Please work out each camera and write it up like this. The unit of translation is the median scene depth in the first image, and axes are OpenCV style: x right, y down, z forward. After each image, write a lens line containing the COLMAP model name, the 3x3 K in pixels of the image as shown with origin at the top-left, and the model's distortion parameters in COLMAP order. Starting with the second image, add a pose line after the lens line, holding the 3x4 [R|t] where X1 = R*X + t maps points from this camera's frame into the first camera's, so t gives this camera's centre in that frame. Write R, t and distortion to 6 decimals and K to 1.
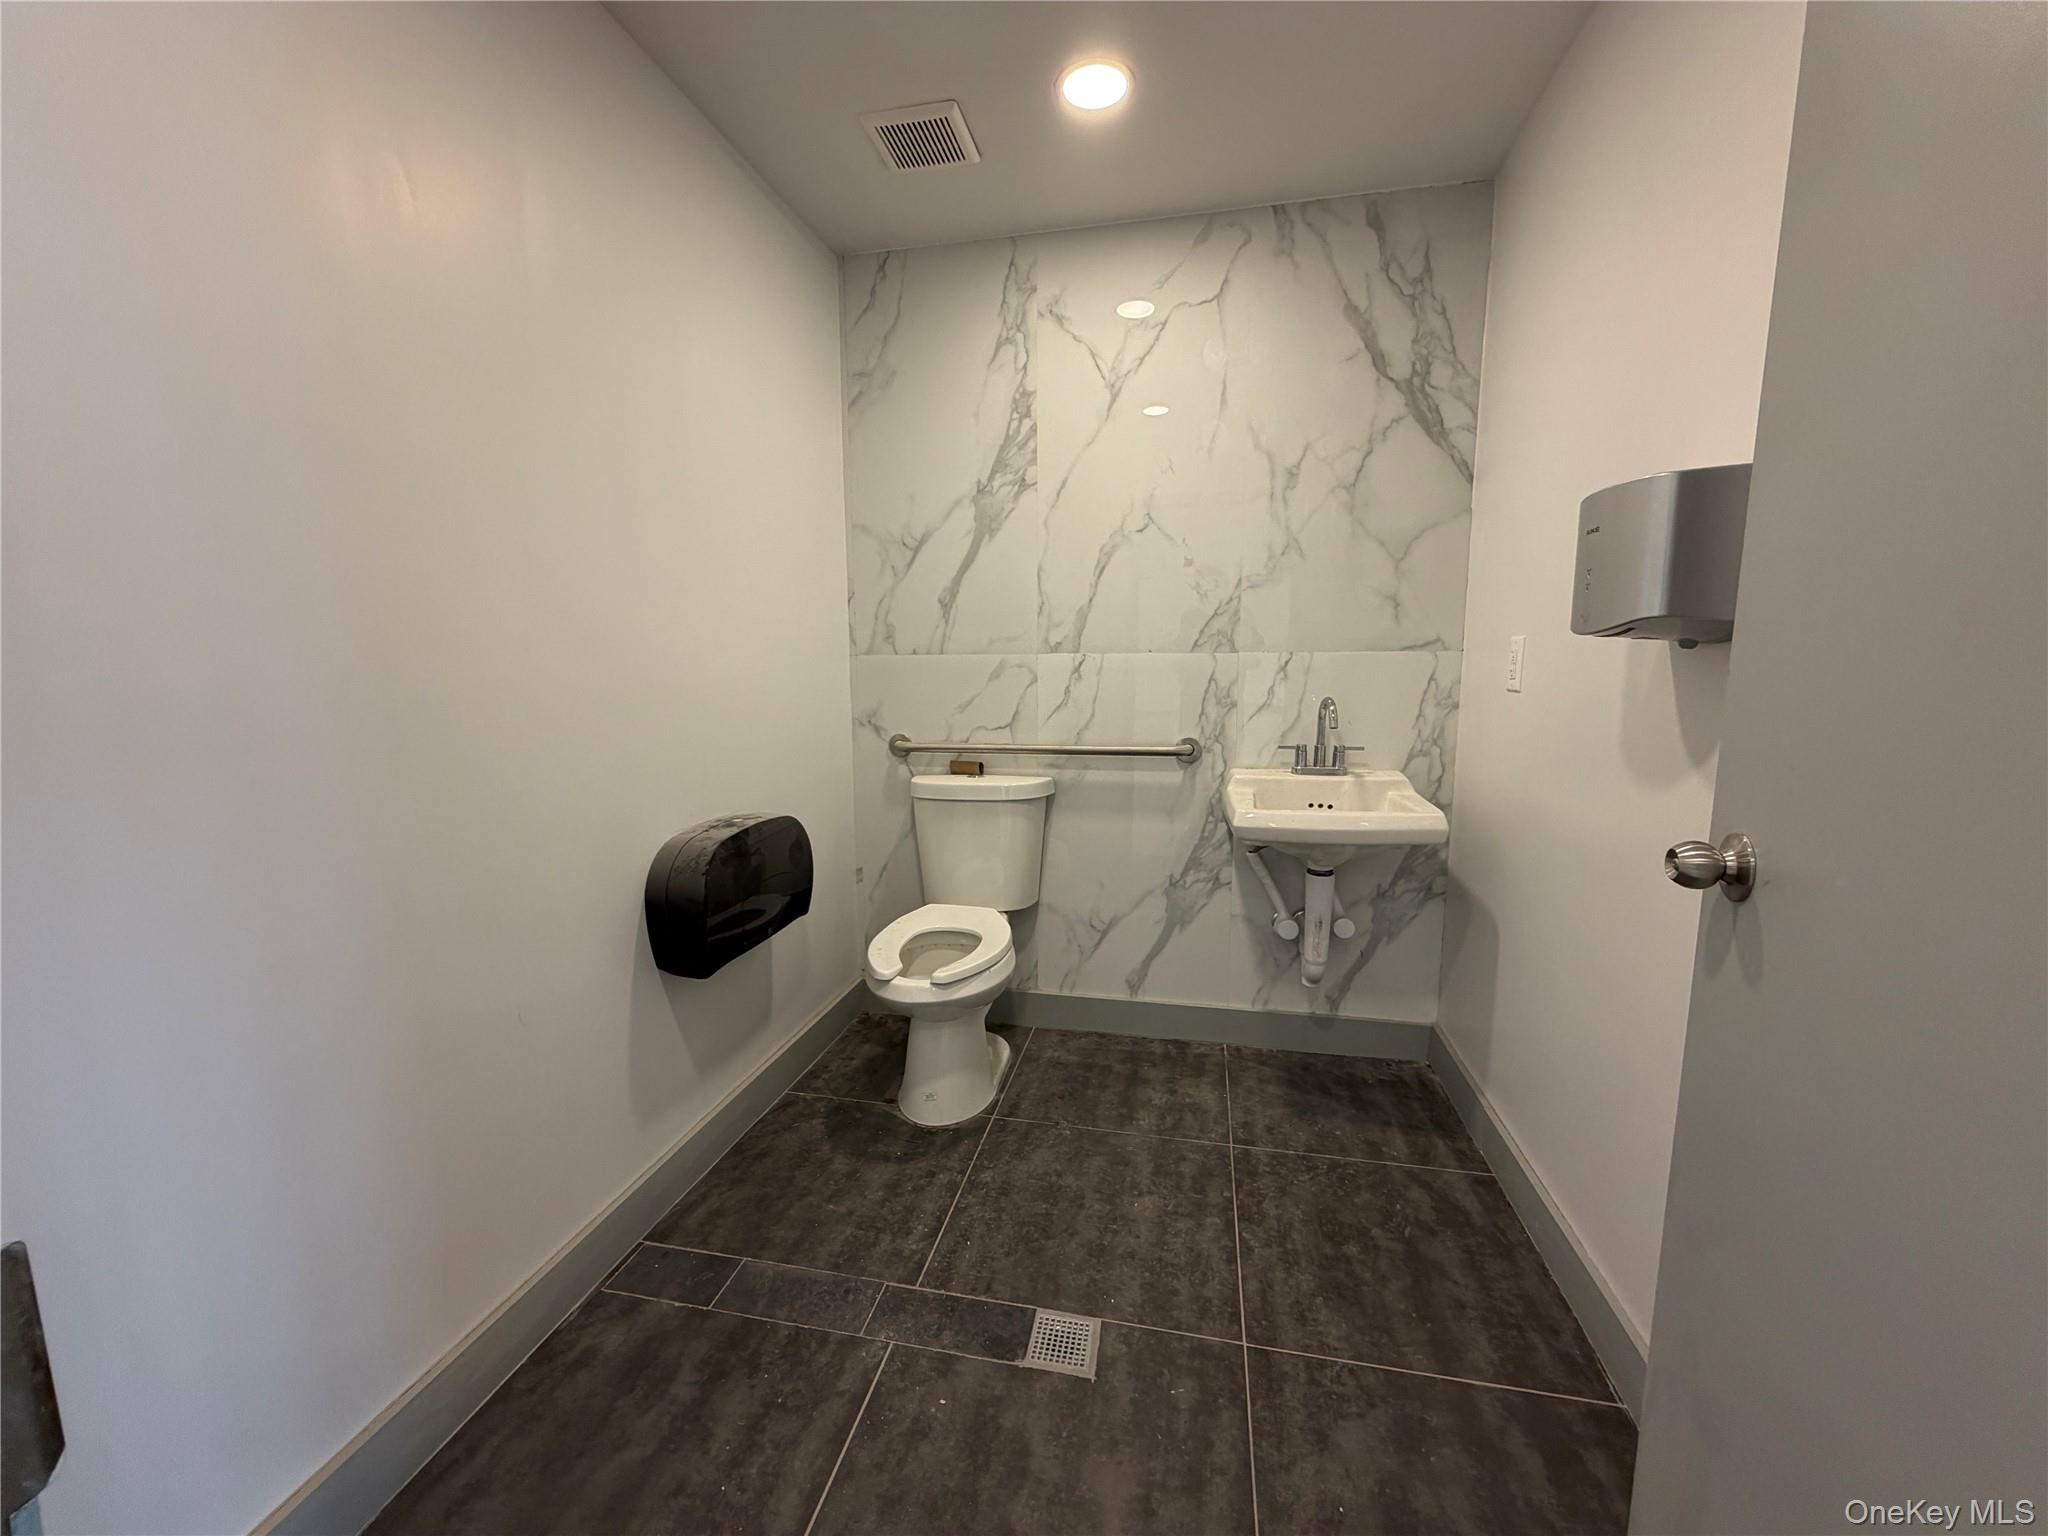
lens RADIAL K [[792.2, 0, 1025.5], [0, 792.2, 796.6], [0, 0, 1]] dist [-0.000031, 0.000266]
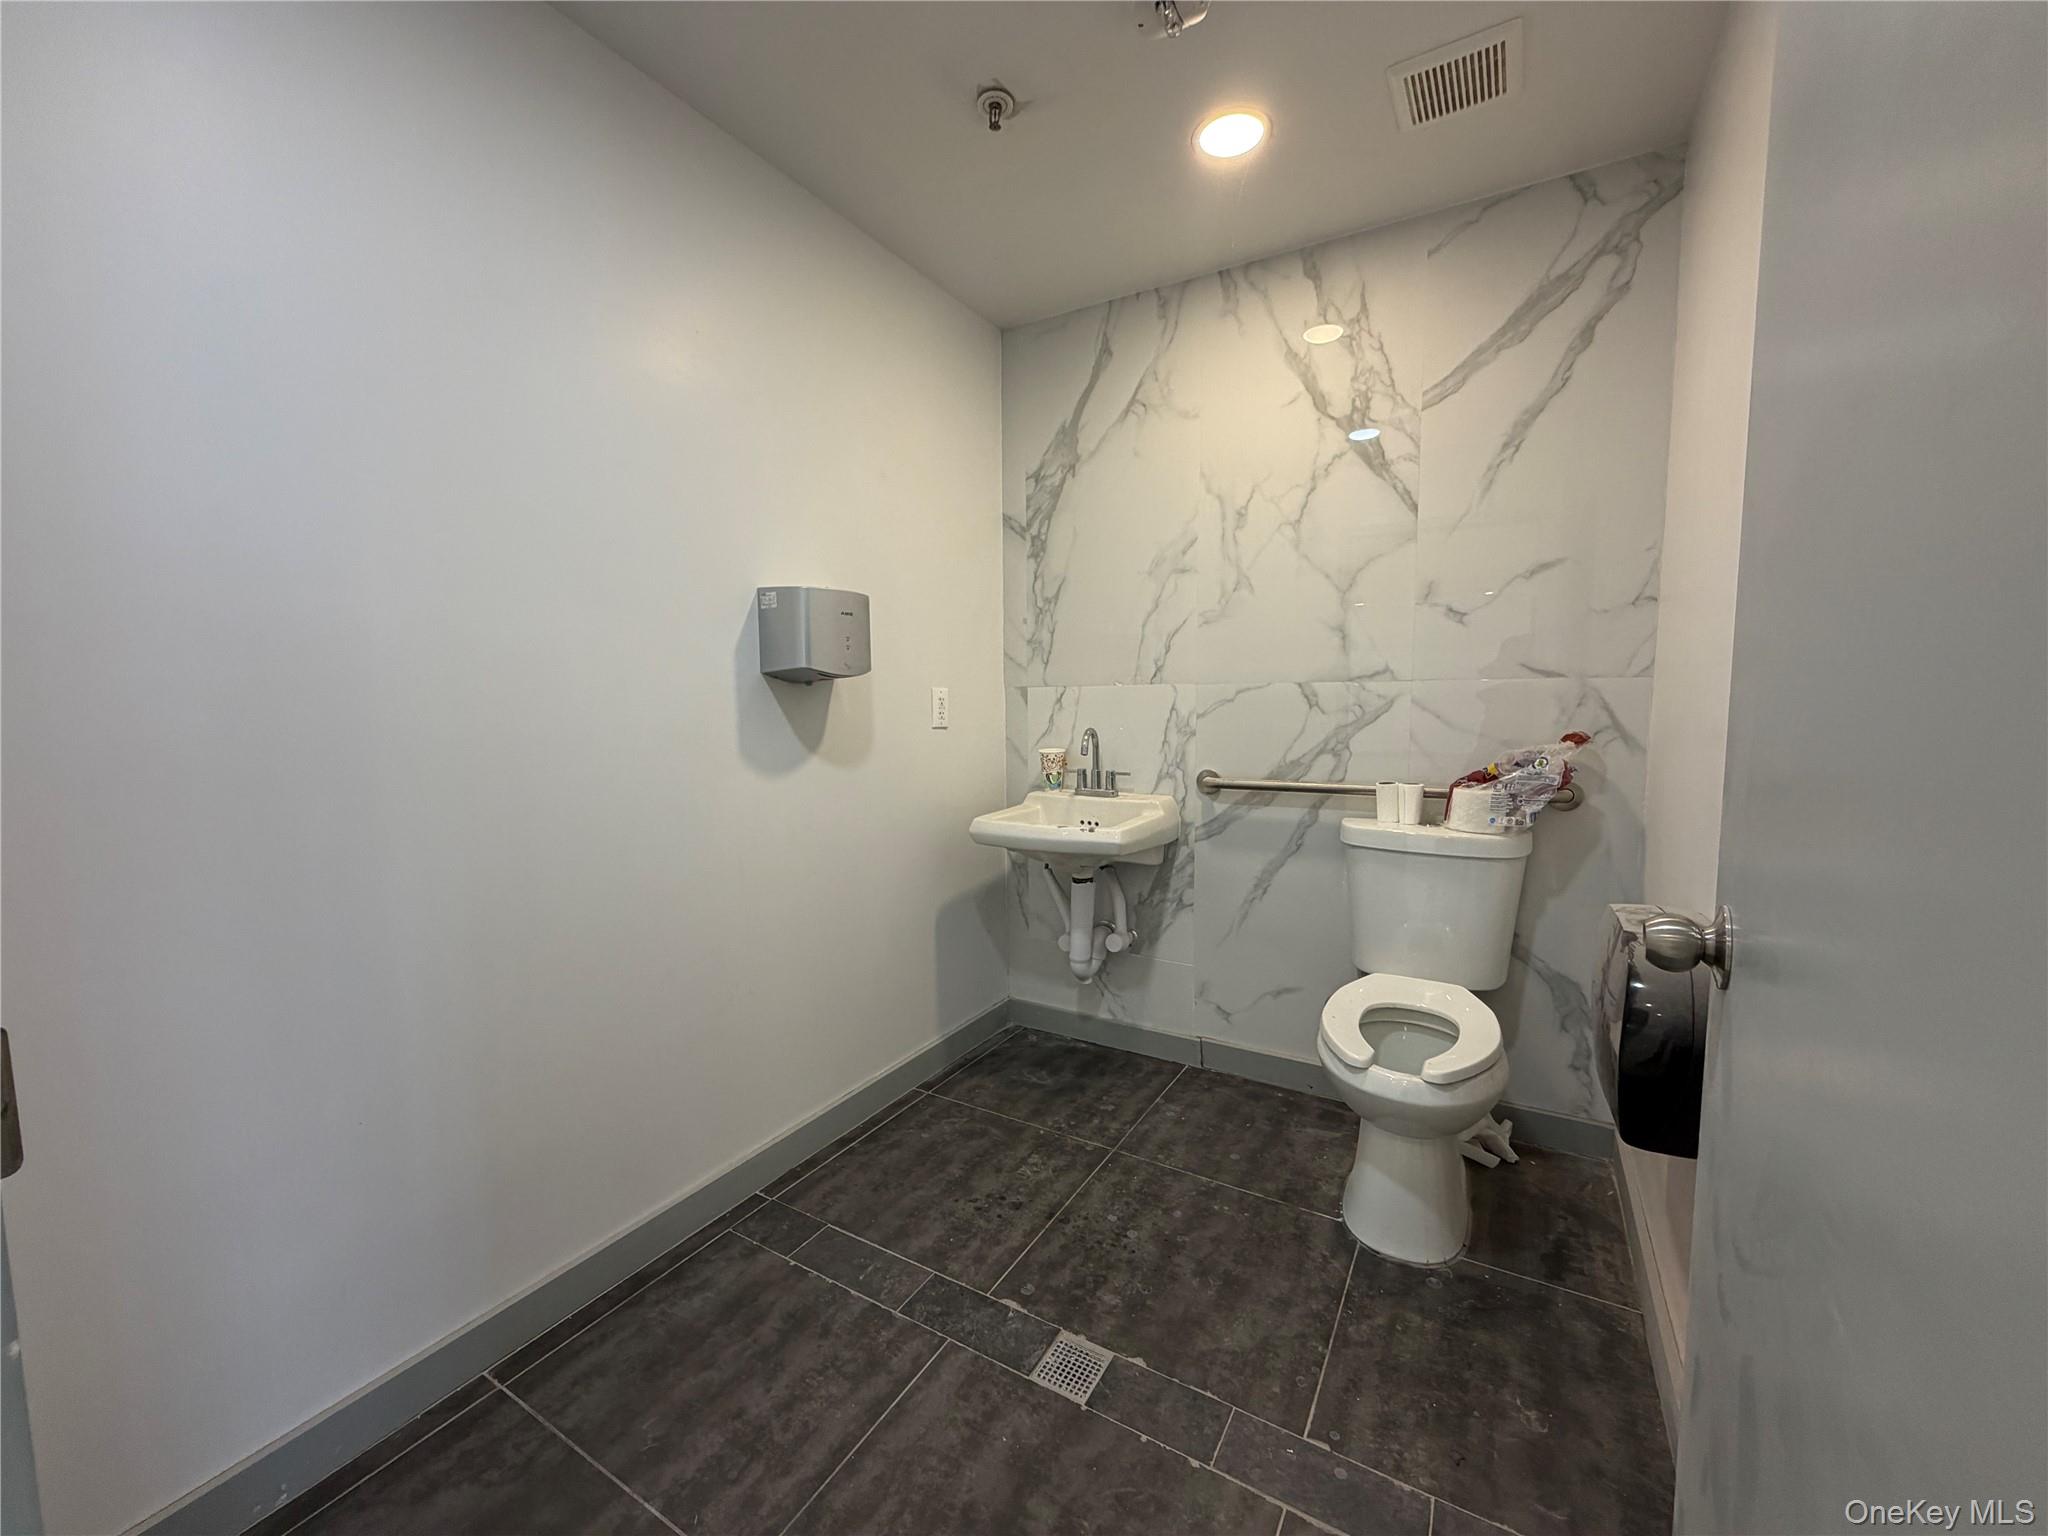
lens RADIAL K [[817.6, 0, 1024.0], [0, 817.6, 768.0], [0, 0, 1]] dist [0.017225, -0.000077]
pose [[0.947468, 0.026527, -0.318749, 0.429323], [-0.049051, 0.996817, -0.062847, 0.007150], [0.316067, 0.075181, 0.945753, -0.087859]]
